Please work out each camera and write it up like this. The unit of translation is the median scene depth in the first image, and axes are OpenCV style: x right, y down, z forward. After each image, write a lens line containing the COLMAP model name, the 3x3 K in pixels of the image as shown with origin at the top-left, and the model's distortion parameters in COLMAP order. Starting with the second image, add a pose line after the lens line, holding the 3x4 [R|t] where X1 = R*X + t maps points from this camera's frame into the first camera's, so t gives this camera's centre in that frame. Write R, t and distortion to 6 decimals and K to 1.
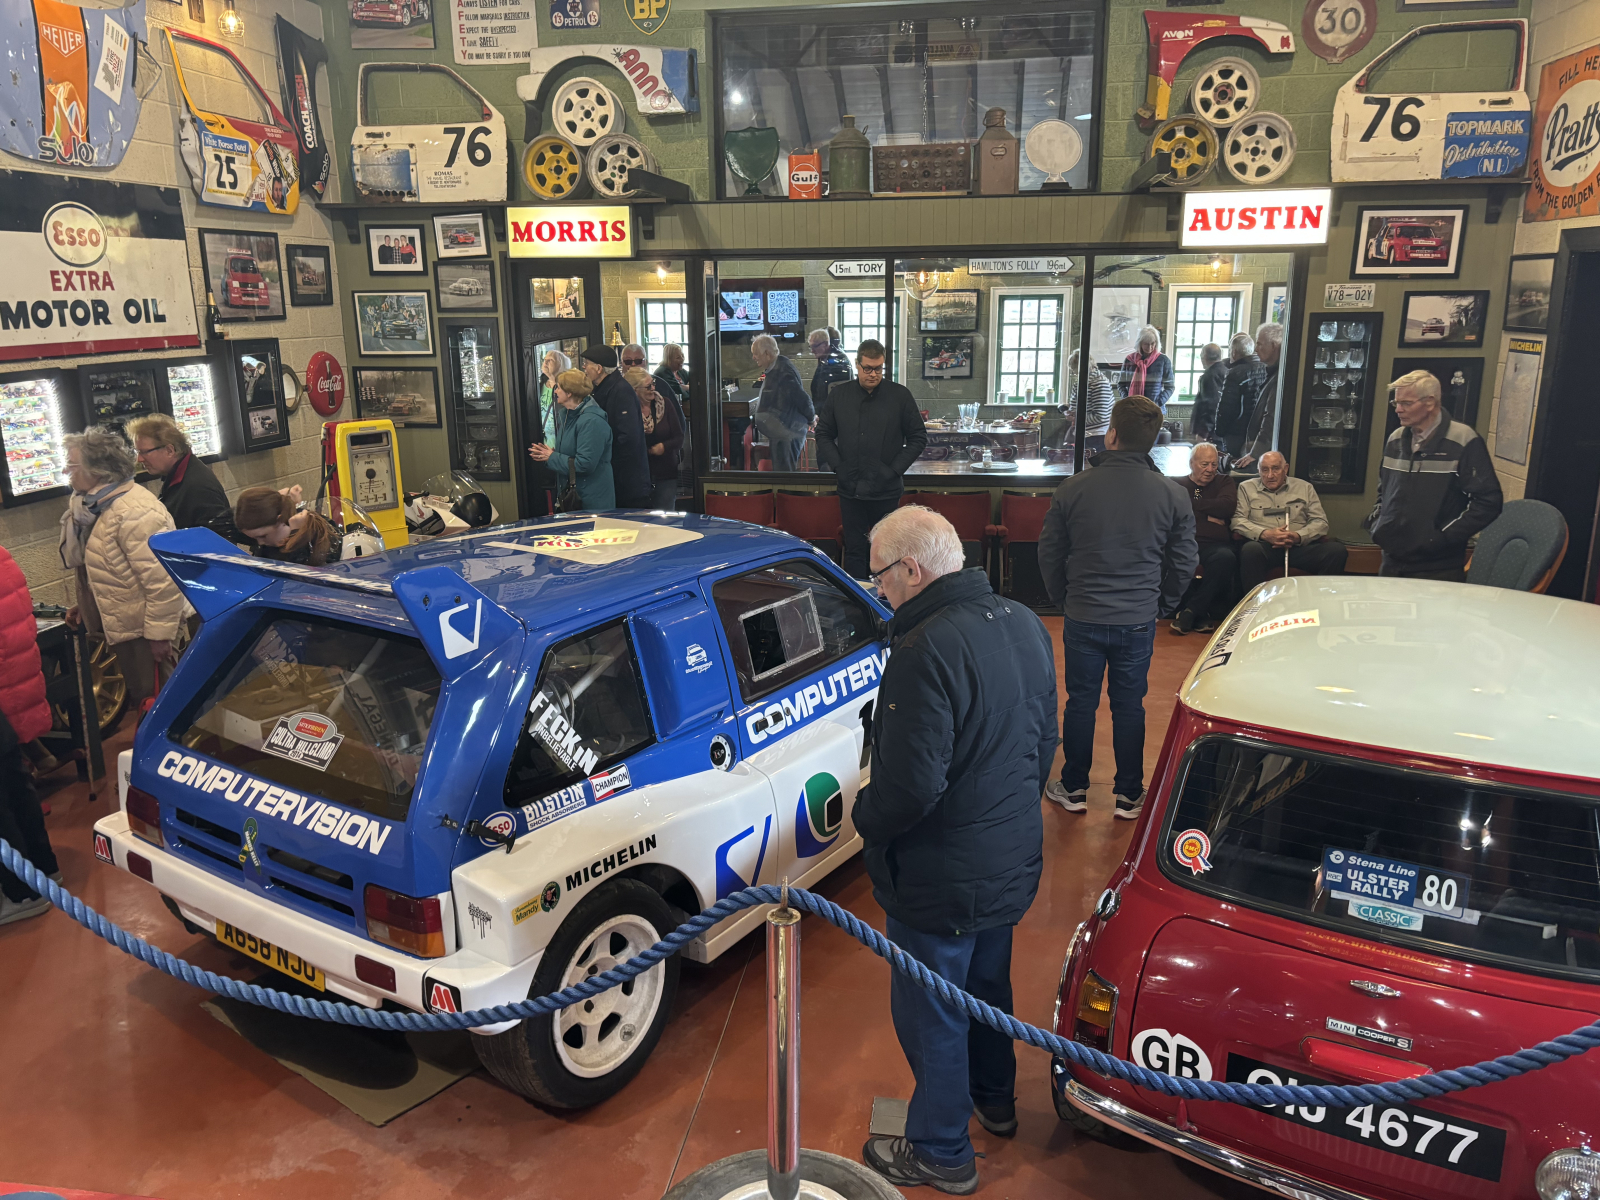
lens RADIAL K [[1207.9, 0, 790.3], [0, 1207.9, 612.7], [0, 0, 1]] dist [0.056595, -0.052546]
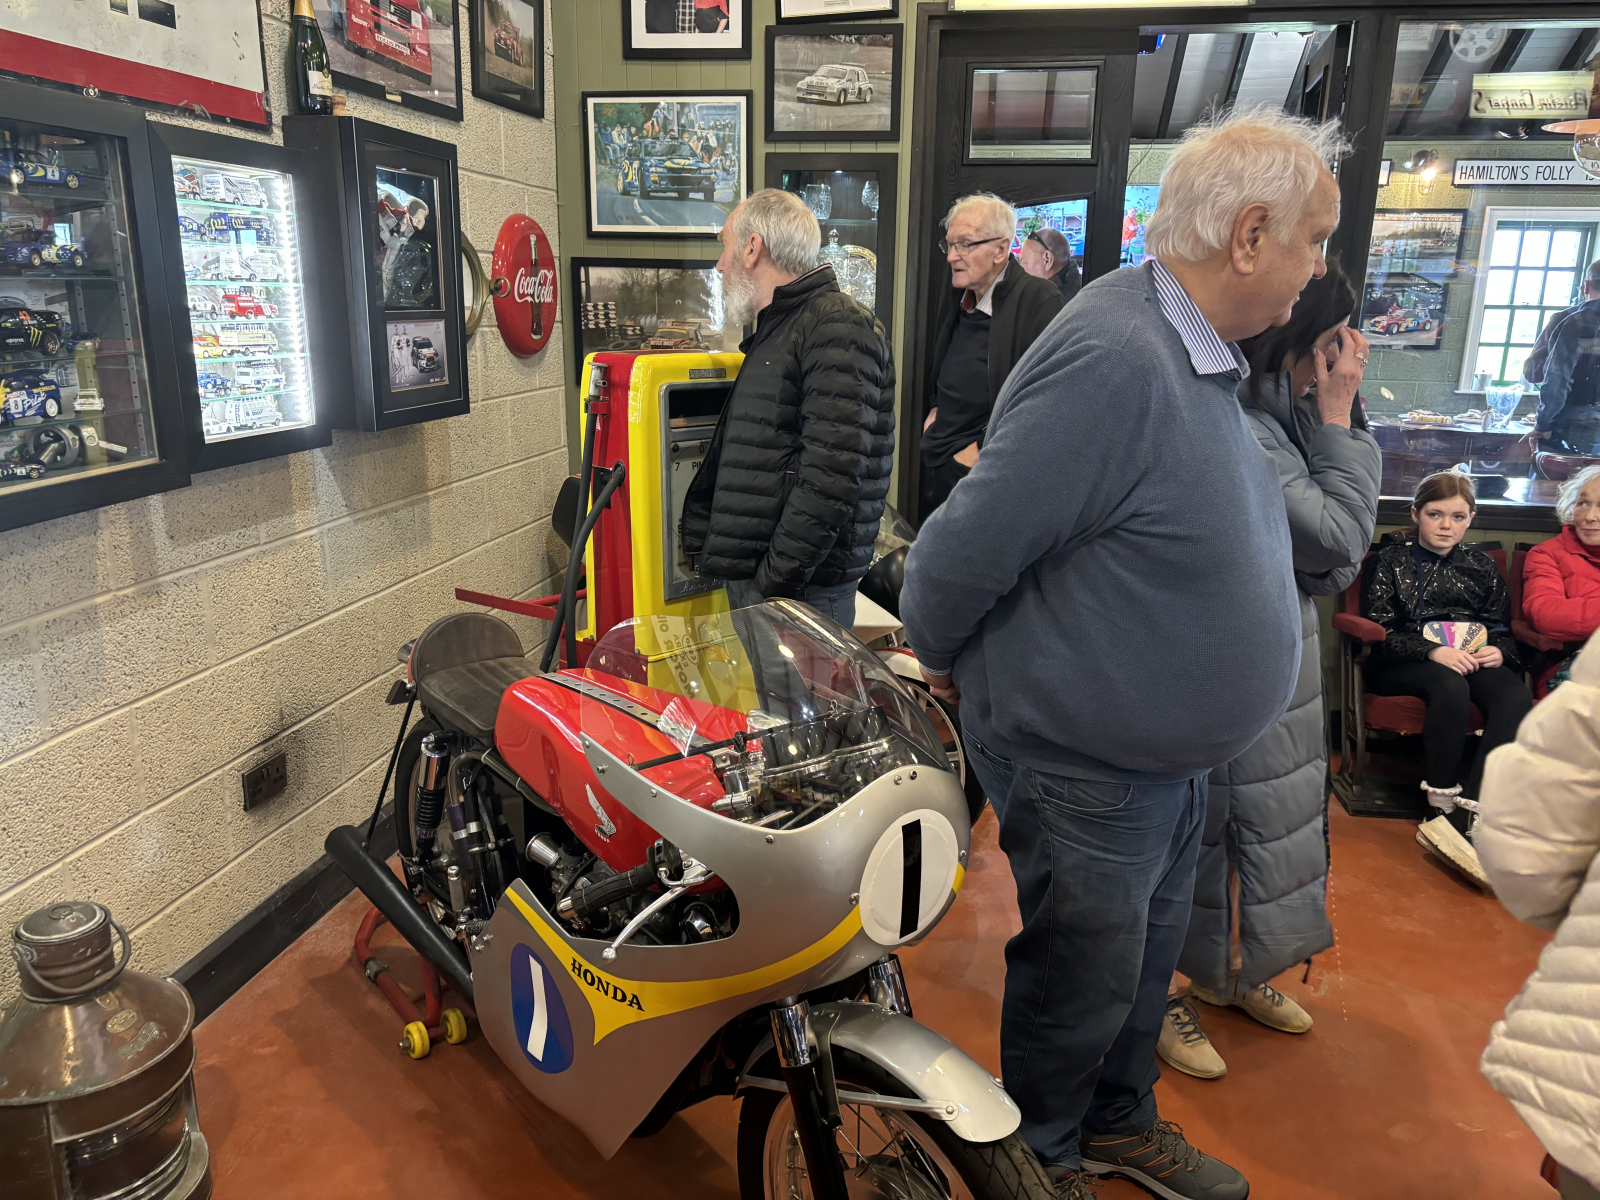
lens RADIAL K [[1207.9, 0, 812.2], [0, 1207.9, 599.2], [0, 0, 1]] dist [0.056595, -0.052546]
pose [[0.999493, 0.031706, -0.002783, -0.301248], [-0.031732, 0.999448, -0.009865, -0.076621], [0.002469, 0.009948, 0.999947, 0.608303]]
